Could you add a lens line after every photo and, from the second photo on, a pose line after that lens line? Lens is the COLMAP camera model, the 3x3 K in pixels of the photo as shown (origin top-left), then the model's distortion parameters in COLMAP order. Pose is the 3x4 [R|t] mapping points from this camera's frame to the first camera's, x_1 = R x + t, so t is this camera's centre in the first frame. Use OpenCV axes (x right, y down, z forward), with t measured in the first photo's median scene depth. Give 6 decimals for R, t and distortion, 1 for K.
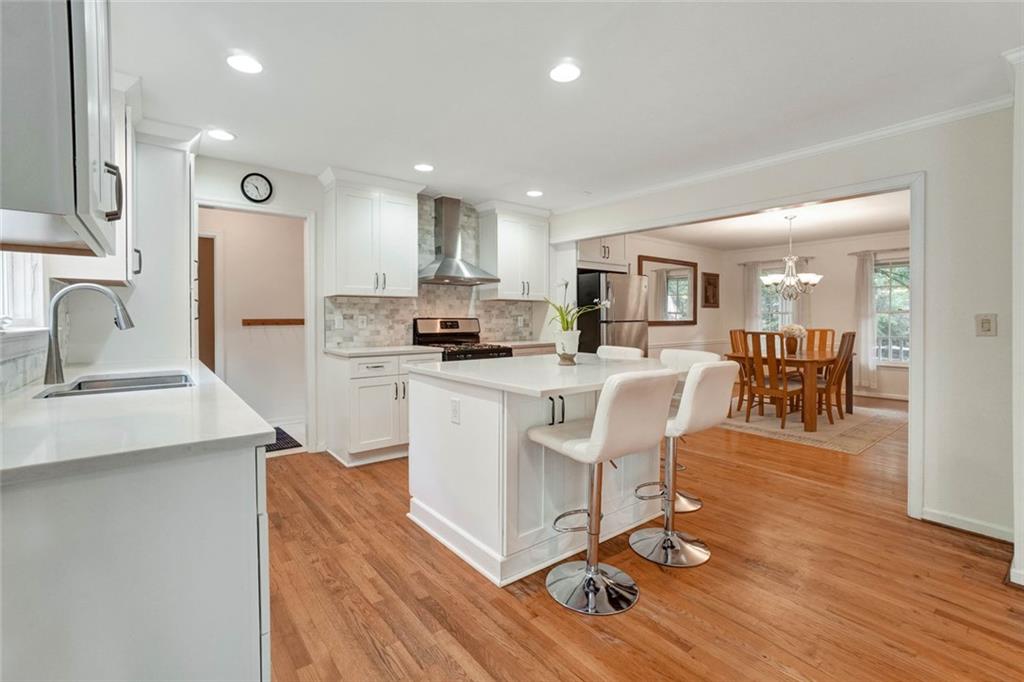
lens RADIAL K [[452.3, 0, 504.5], [0, 452.3, 329.6], [0, 0, 1]] dist [-0.041075, 0.014150]
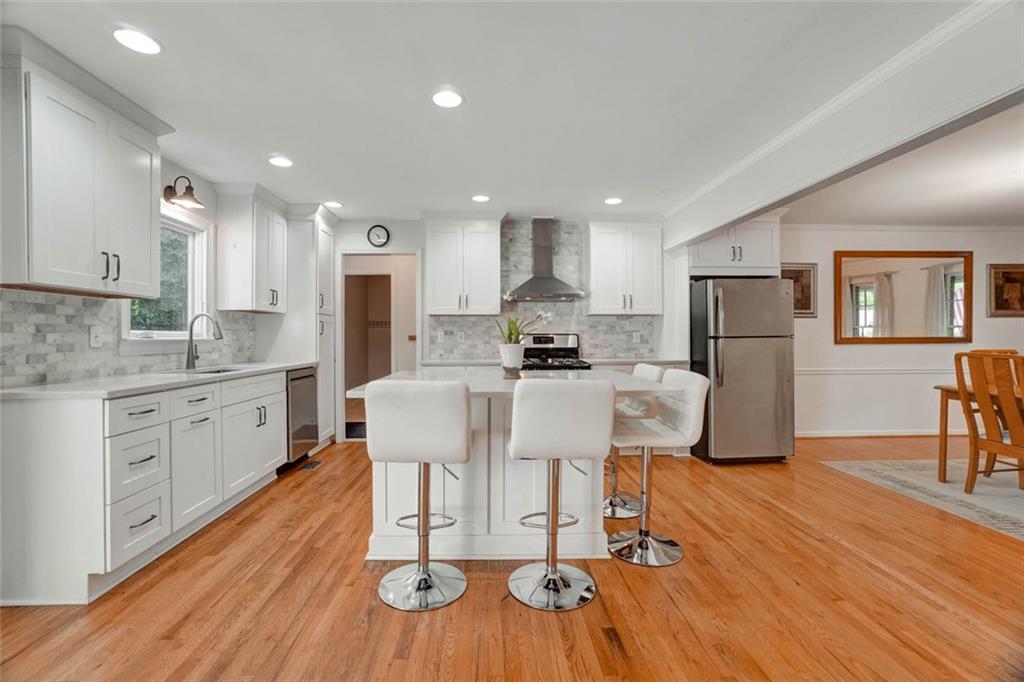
lens RADIAL K [[452.3, 0, 508.8], [0, 452.3, 337.2], [0, 0, 1]] dist [-0.041075, 0.014150]
pose [[0.811151, -0.001759, -0.584835, 0.425349], [-0.013196, 0.999686, -0.021309, 0.005686], [0.584688, 0.025002, 0.810873, 0.110585]]
